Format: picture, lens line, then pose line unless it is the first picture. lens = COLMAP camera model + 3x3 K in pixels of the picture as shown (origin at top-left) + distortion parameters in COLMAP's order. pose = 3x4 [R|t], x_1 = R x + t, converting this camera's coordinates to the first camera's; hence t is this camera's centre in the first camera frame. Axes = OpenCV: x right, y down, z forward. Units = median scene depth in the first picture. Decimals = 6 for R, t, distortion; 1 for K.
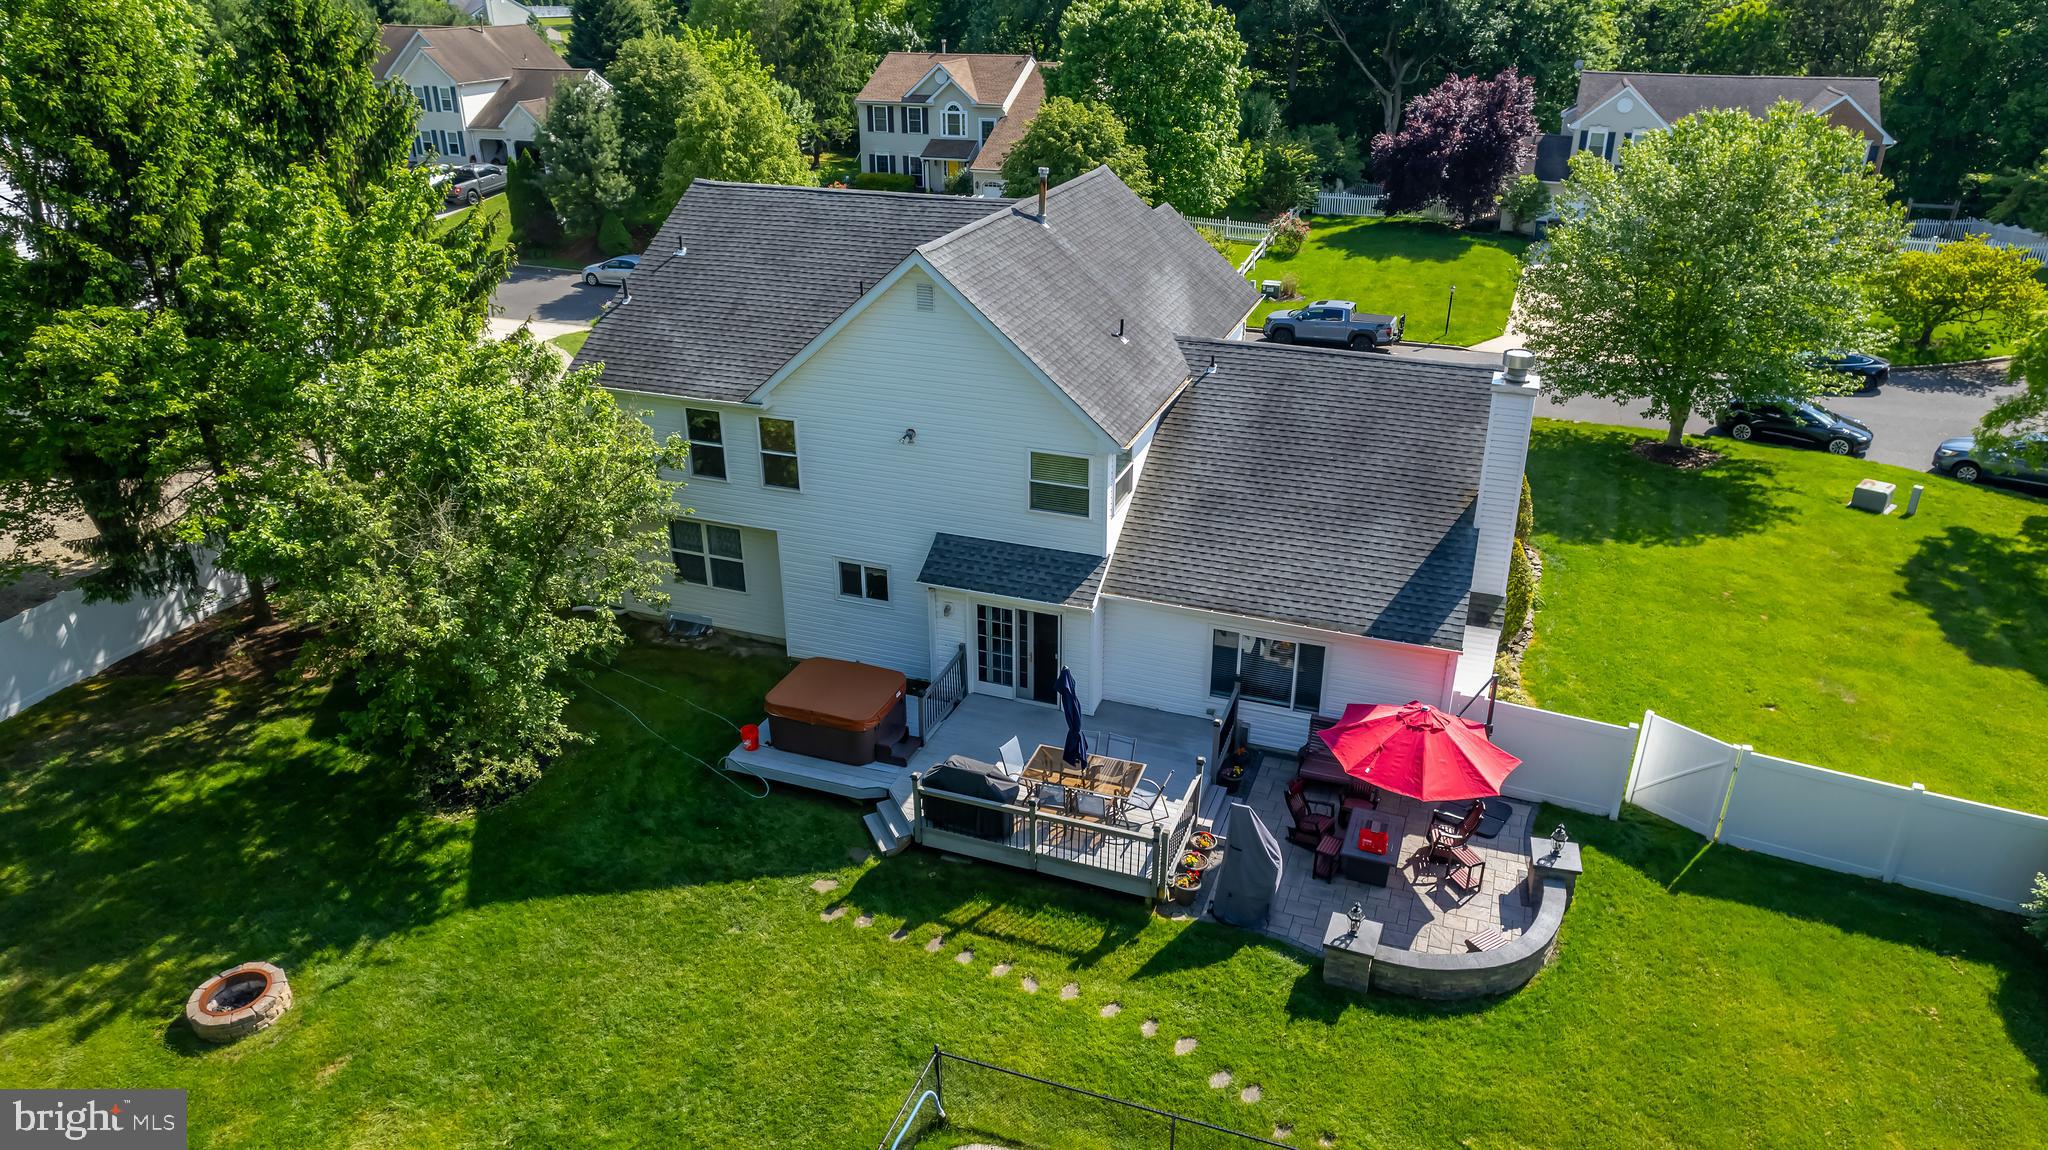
lens RADIAL K [[1345.9, 0, 1038.0], [0, 1345.9, 567.1], [0, 0, 1]] dist [-0.078816, 0.091274]
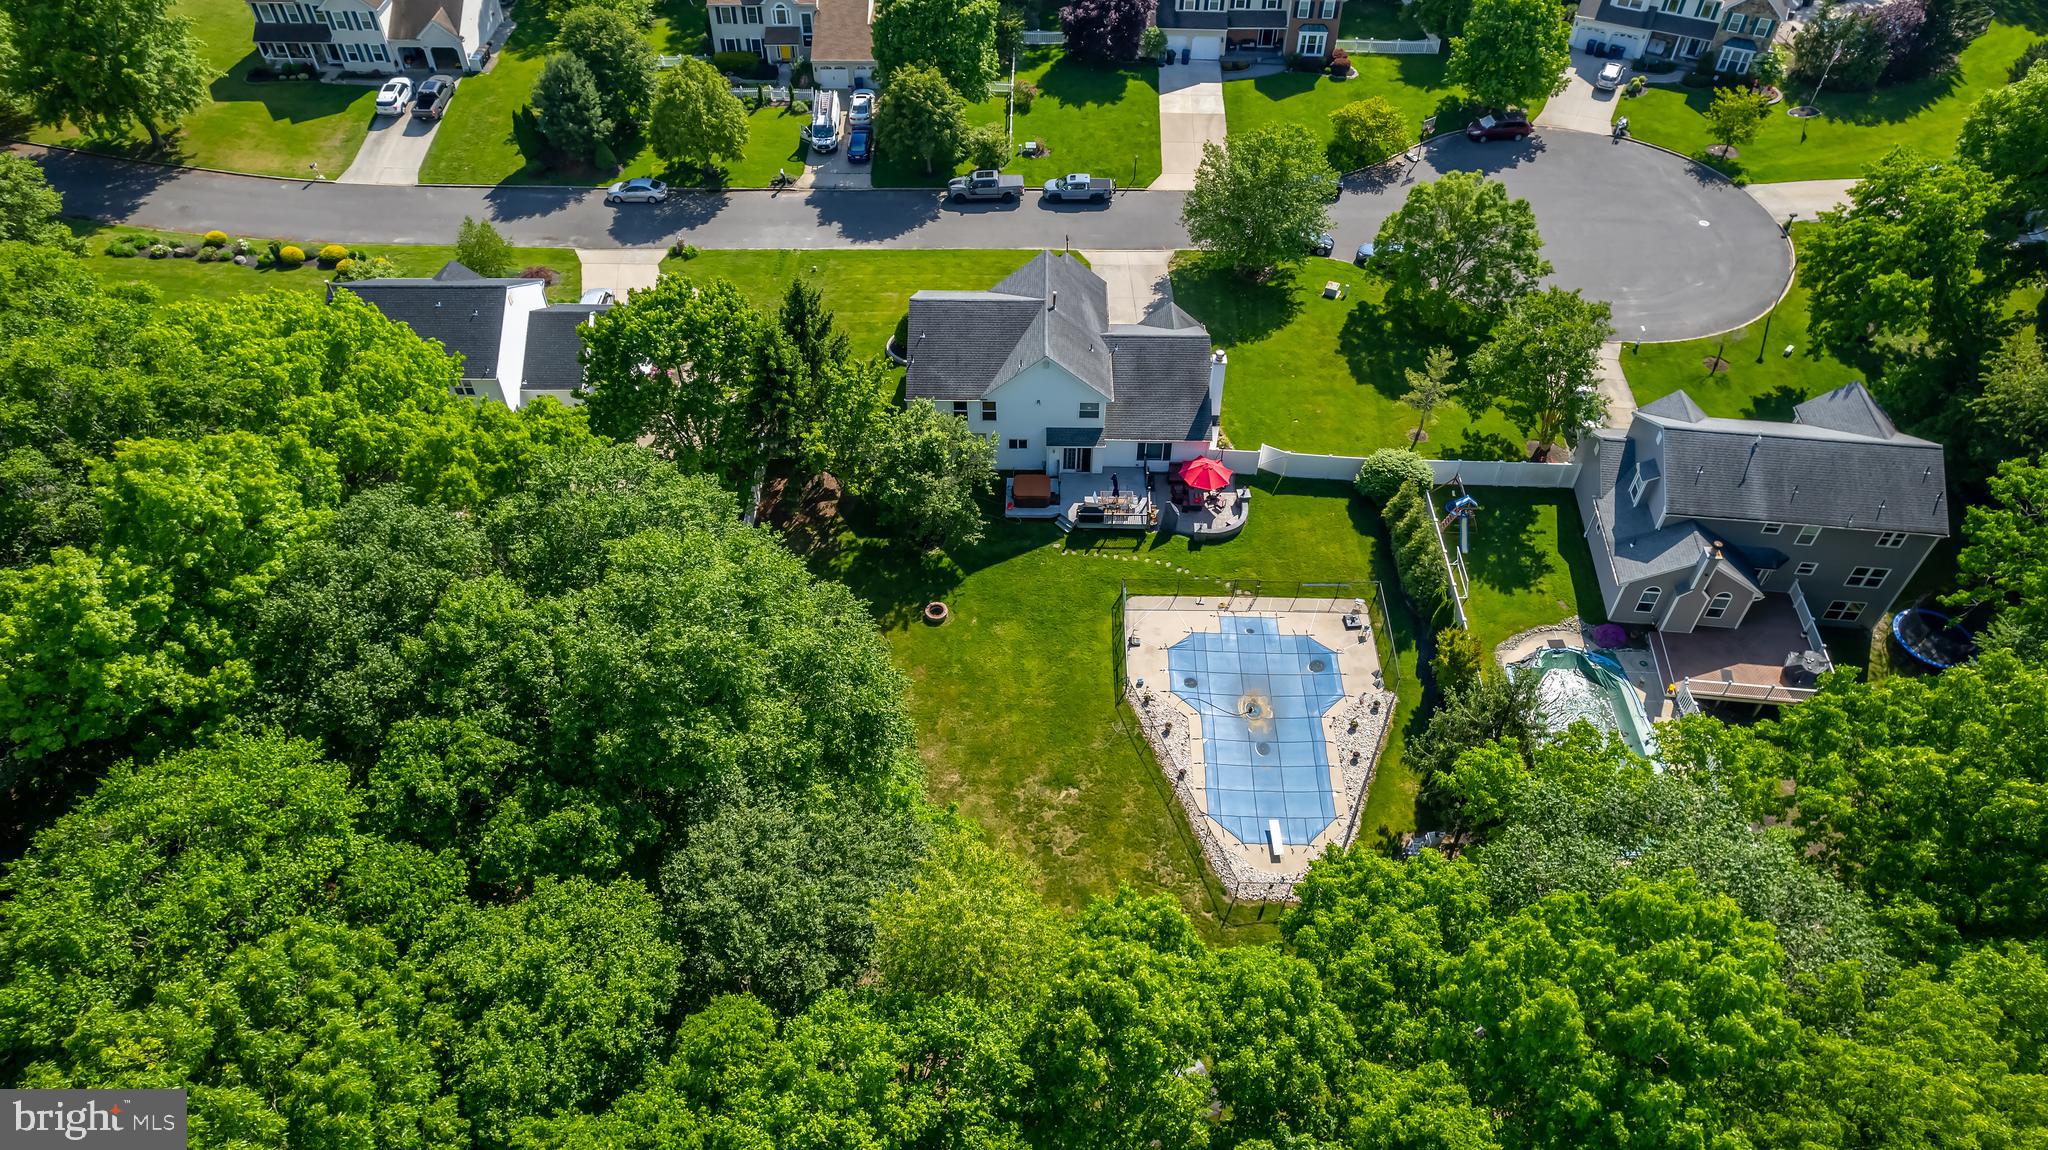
lens RADIAL K [[1350.0, 0, 1024.0], [0, 1350.0, 575.0], [0, 0, 1]] dist [-0.071675, 0.098004]
pose [[0.944497, -0.236082, 0.228452, -1.074407], [0.138464, 0.916689, 0.374845, -1.040904], [-0.297914, -0.322408, 0.898499, -2.209066]]
